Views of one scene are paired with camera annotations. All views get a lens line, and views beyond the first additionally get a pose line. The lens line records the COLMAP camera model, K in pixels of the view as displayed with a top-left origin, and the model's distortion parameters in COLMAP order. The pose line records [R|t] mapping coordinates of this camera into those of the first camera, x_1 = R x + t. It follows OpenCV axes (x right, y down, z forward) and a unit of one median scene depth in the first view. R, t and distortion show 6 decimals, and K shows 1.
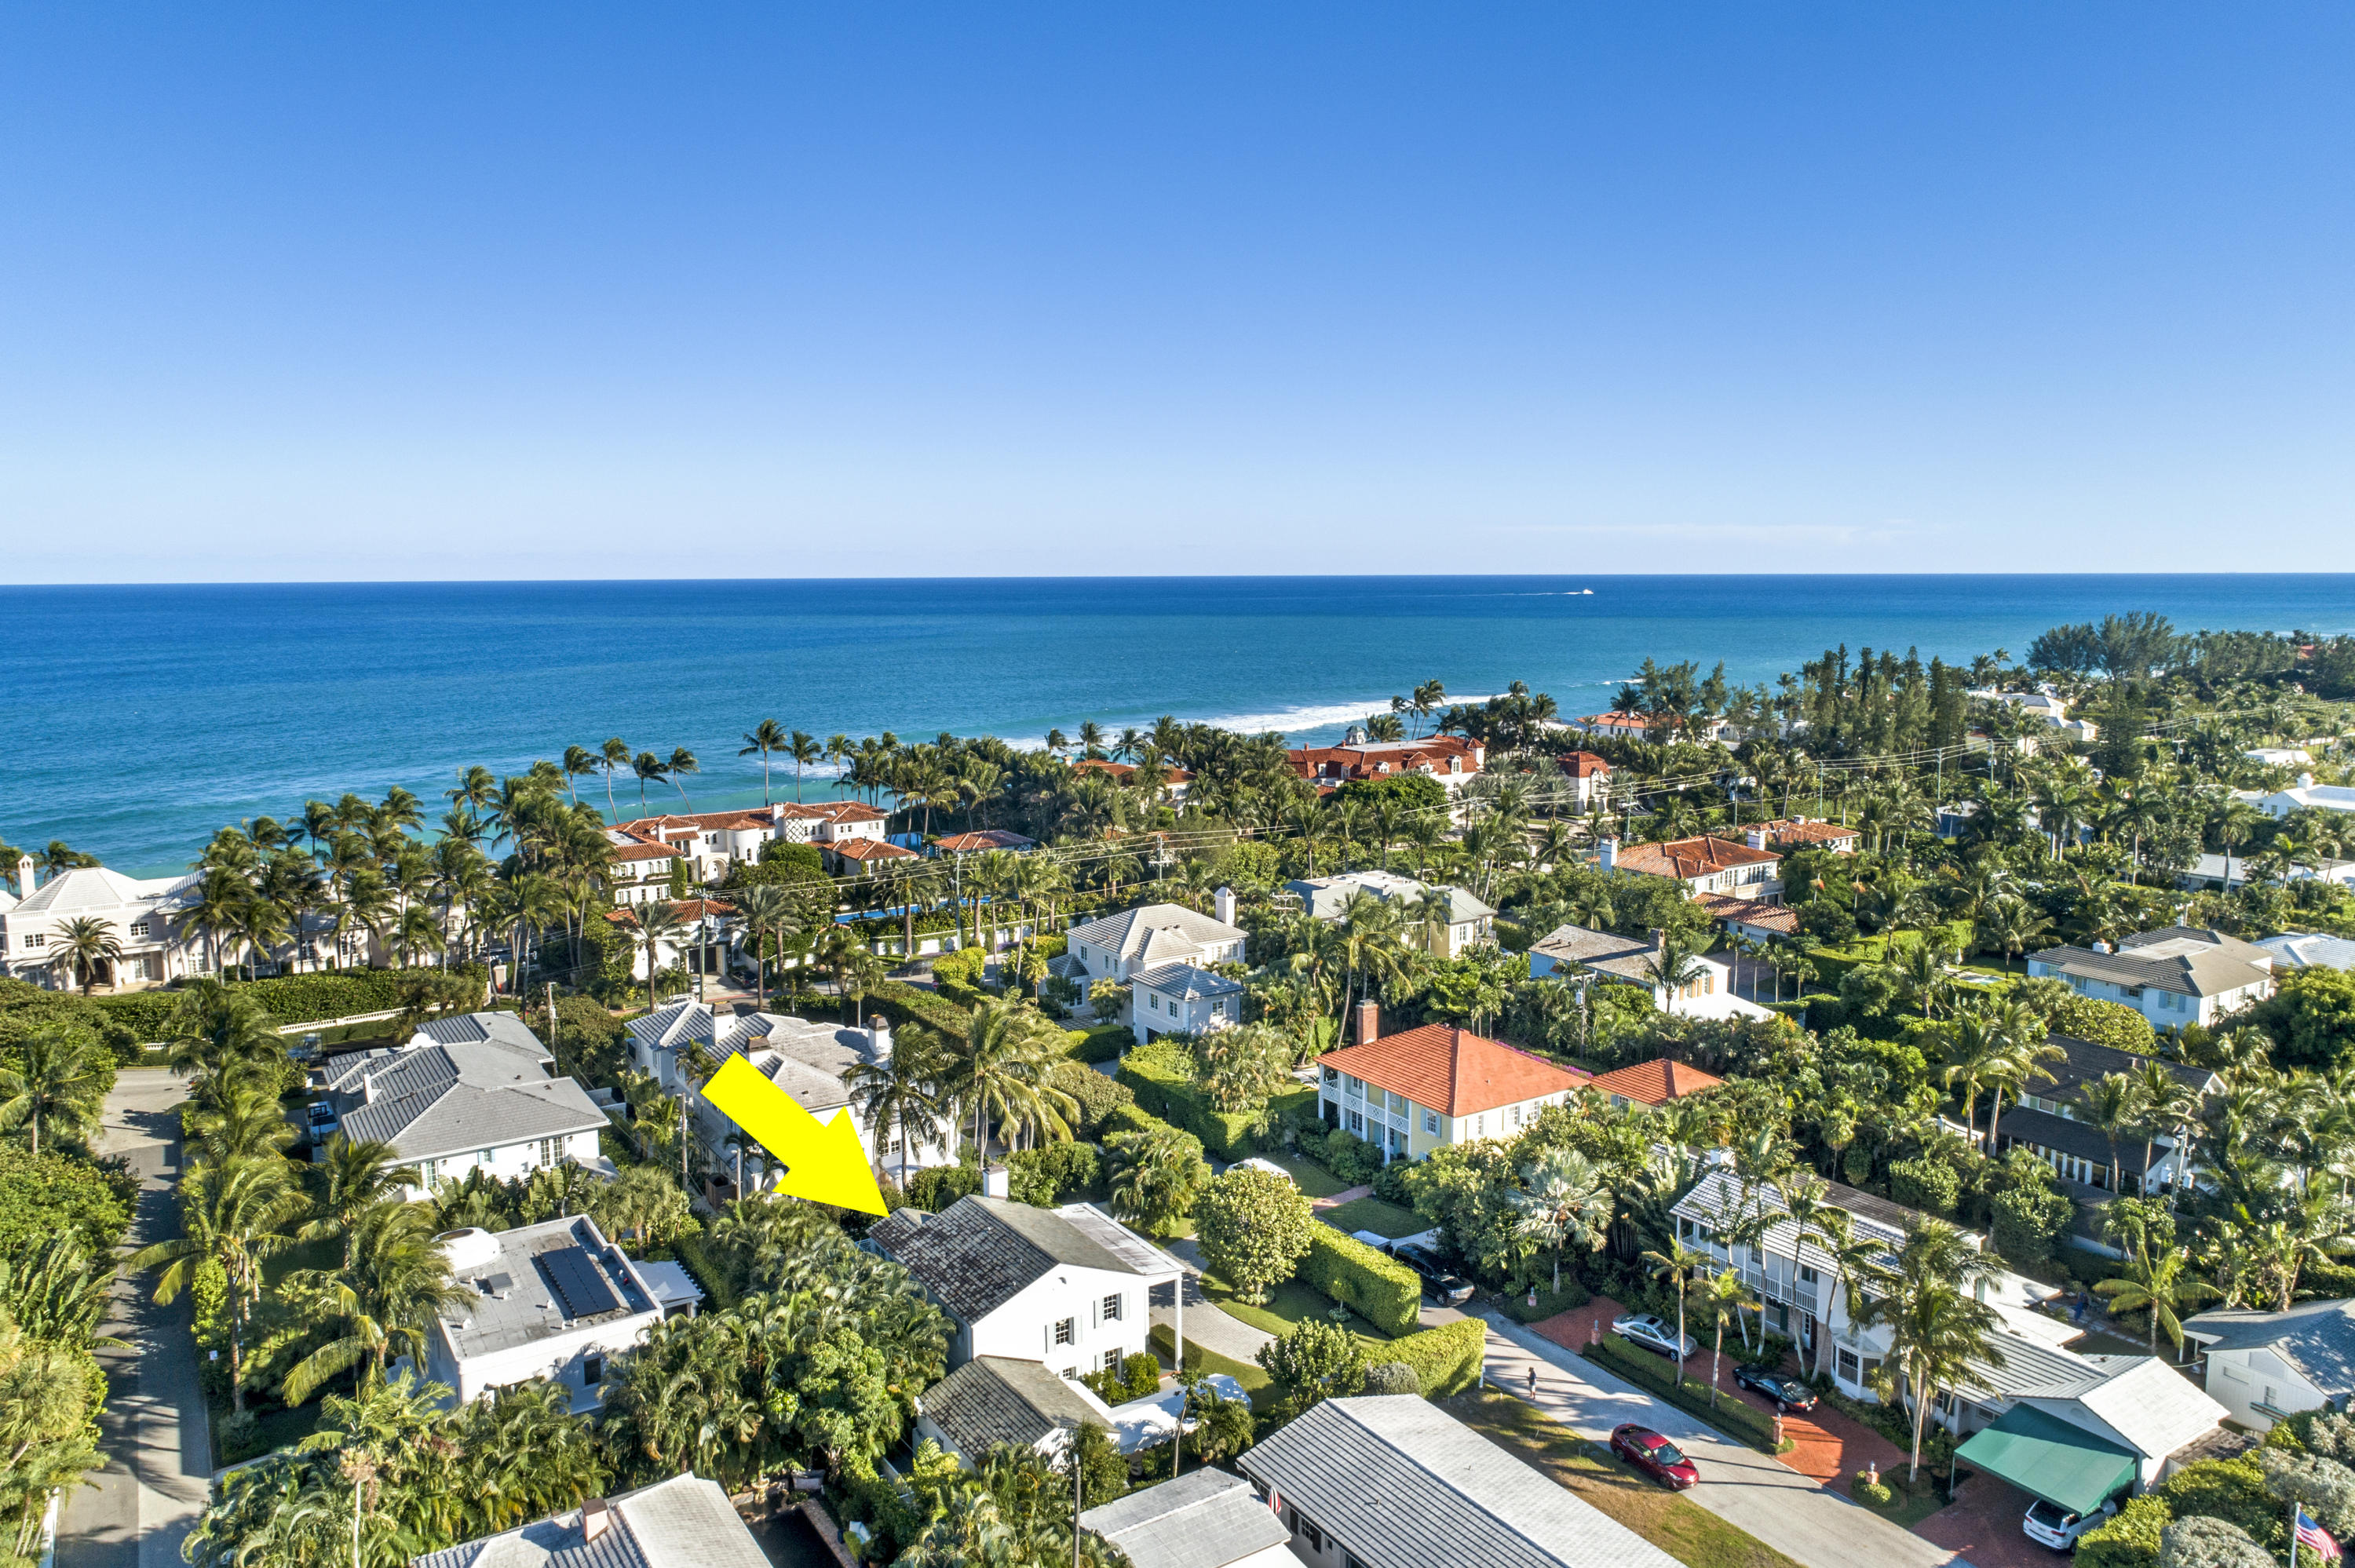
lens RADIAL K [[1593.4, 0, 1178.6], [0, 1593.4, 788.1], [0, 0, 1]] dist [-0.000739, 0.012034]
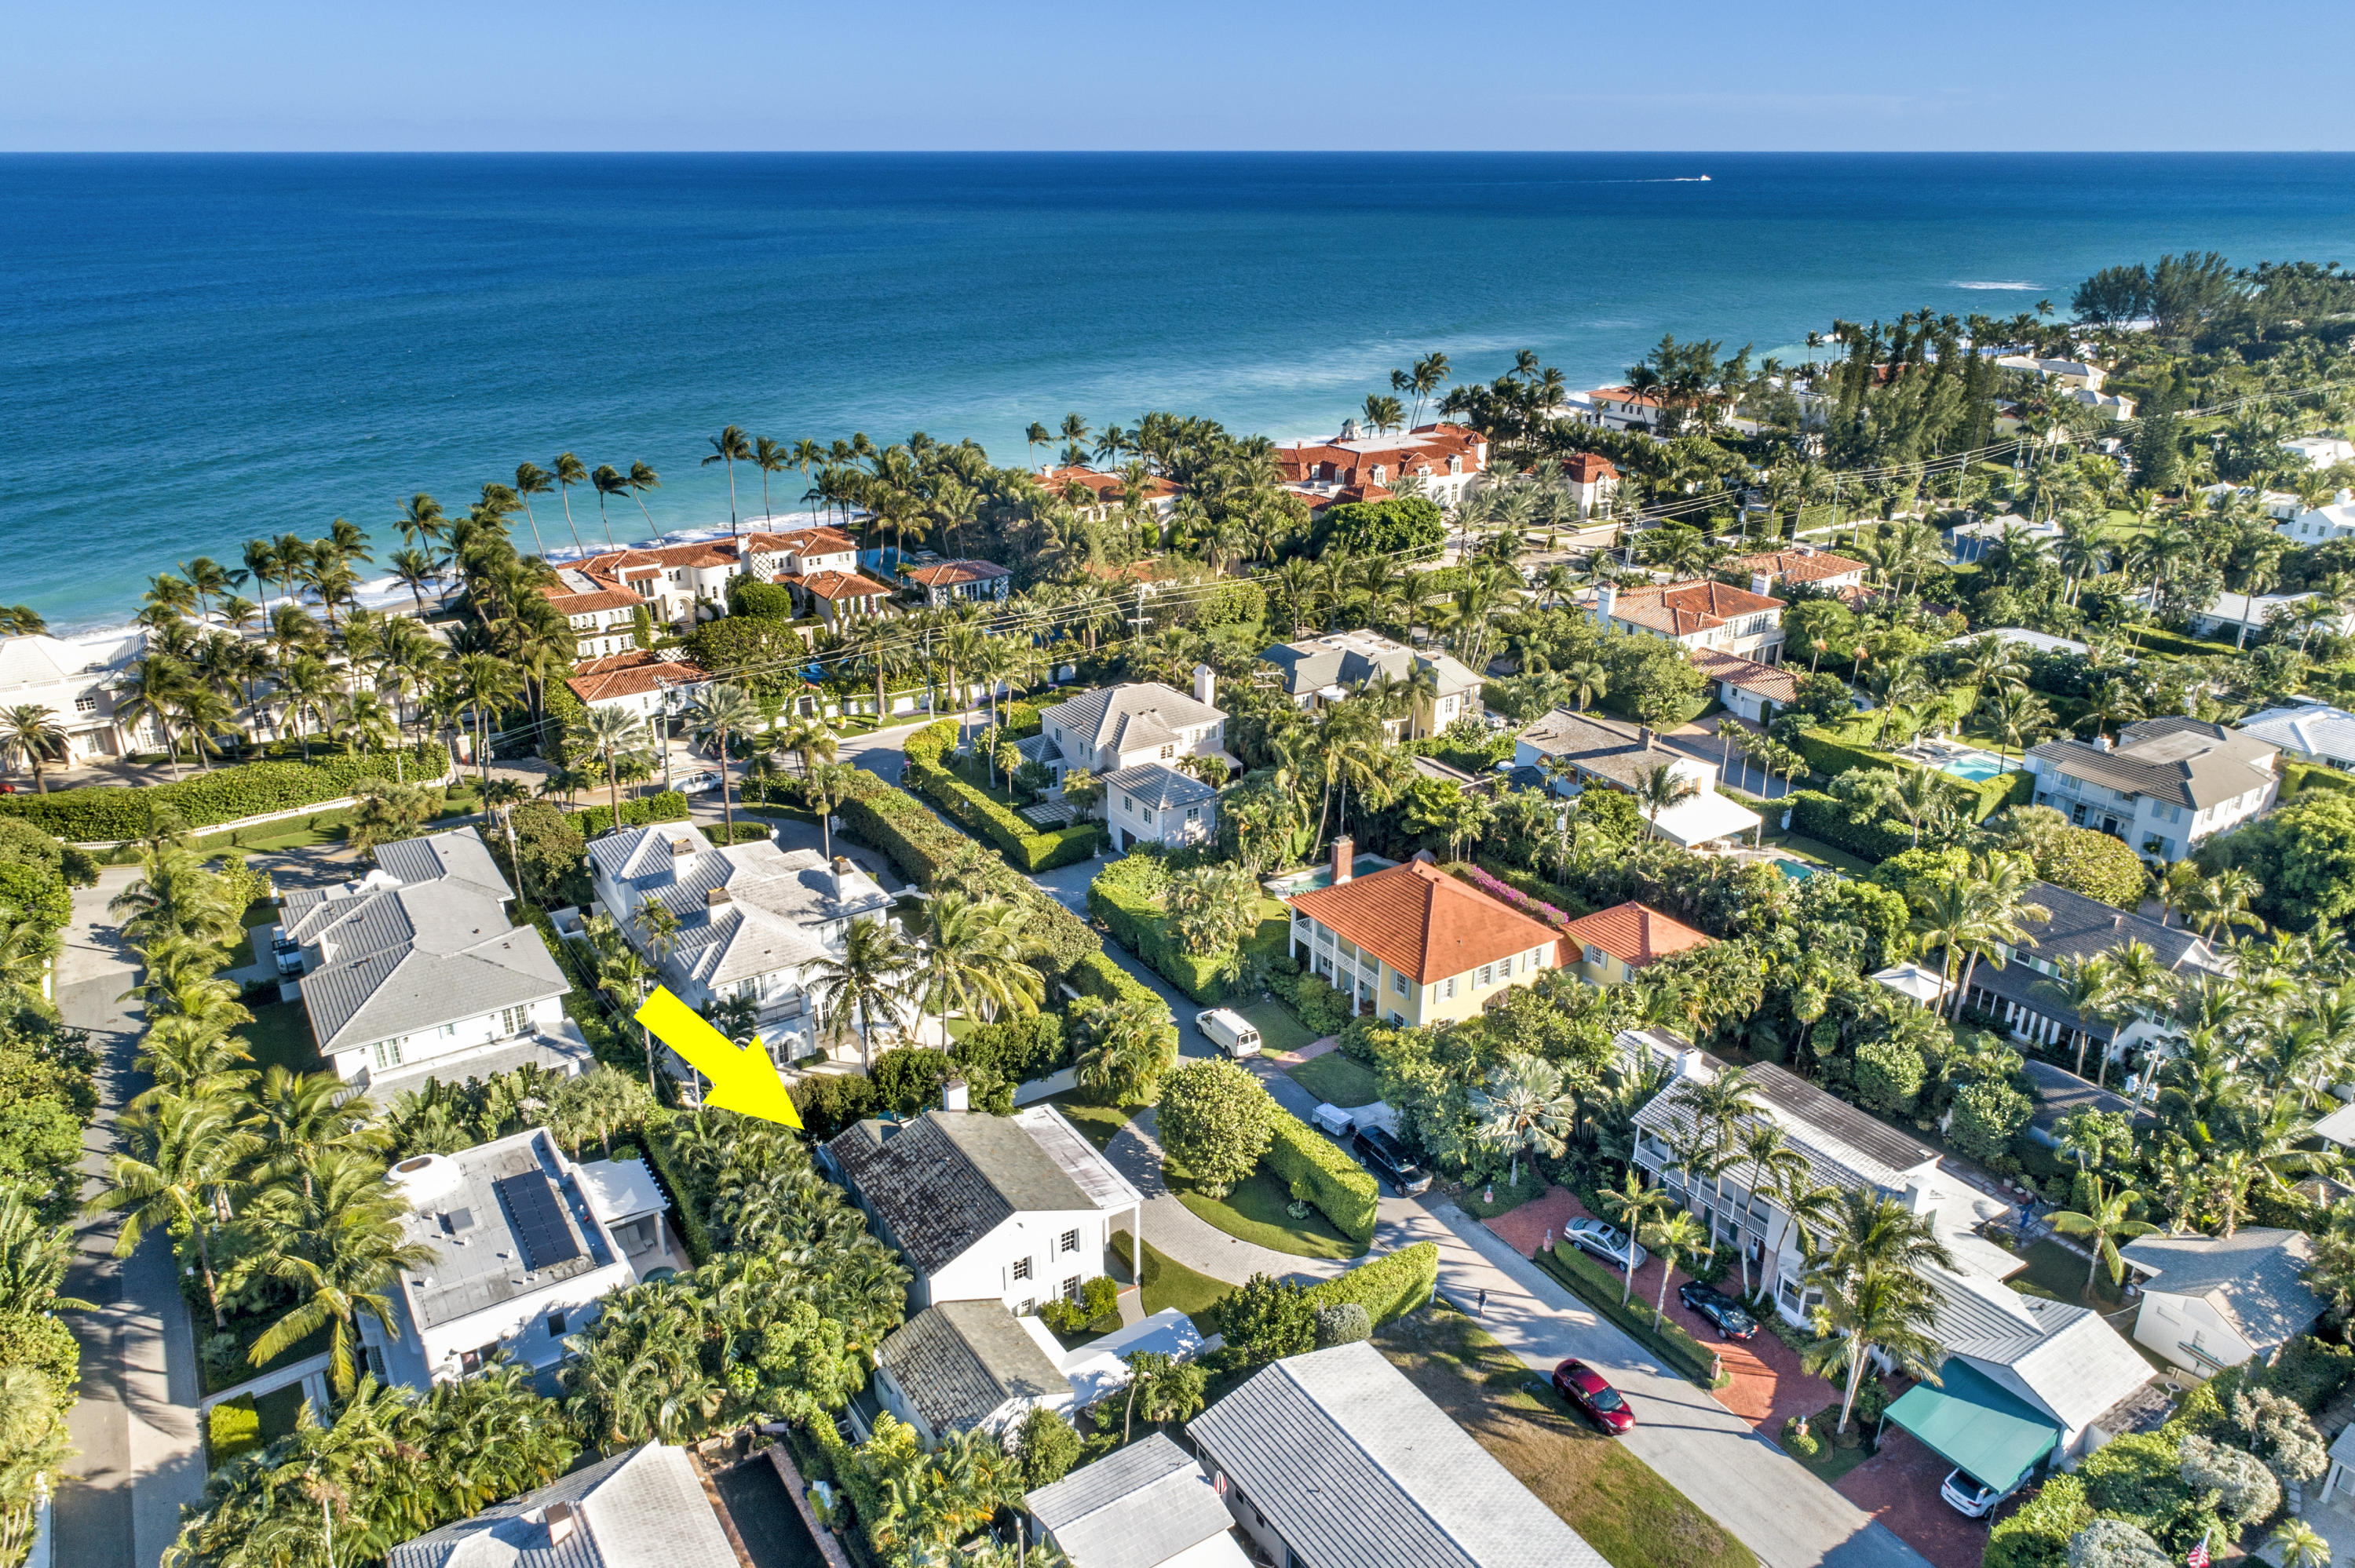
lens RADIAL K [[1593.4, 0, 1176.6], [0, 1593.4, 786.9], [0, 0, 1]] dist [-0.000739, 0.012034]
pose [[0.999977, 0.006695, 0.001126, 0.018129], [-0.006766, 0.969350, 0.245592, -0.161147], [0.000552, -0.245594, 0.969373, 0.071633]]
